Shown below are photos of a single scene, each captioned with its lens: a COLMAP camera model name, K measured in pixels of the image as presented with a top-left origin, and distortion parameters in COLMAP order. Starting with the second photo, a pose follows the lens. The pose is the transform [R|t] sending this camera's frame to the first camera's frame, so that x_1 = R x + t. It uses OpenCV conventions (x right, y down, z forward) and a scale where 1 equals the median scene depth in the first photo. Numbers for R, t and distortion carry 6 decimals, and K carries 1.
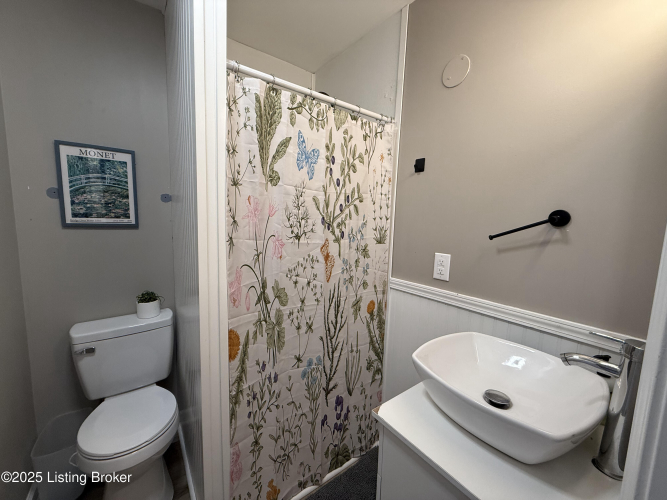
lens RADIAL K [[265.1, 0, 332.6], [0, 265.1, 250.6], [0, 0, 1]] dist [-0.000062, -0.000183]
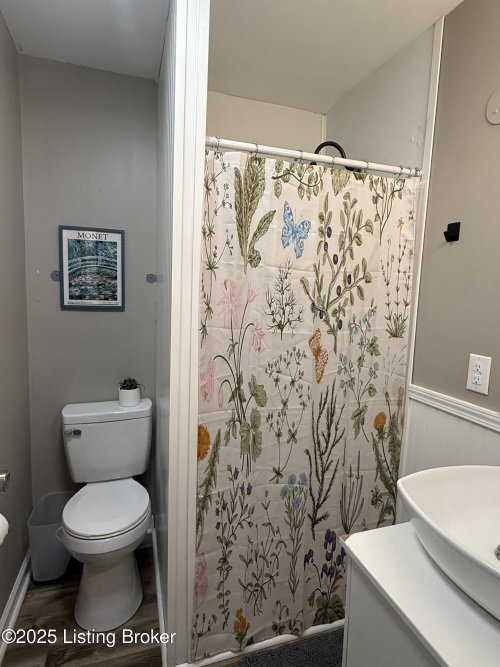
lens RADIAL K [[367.5, 0, 250.6], [0, 367.5, 333.2], [0, 0, 1]] dist [0.001406, -0.001022]
pose [[0.949188, 0.036510, -0.312585, 0.129998], [-0.041561, 0.999091, -0.009509, -0.012895], [0.311954, 0.022018, 0.949842, -0.125399]]
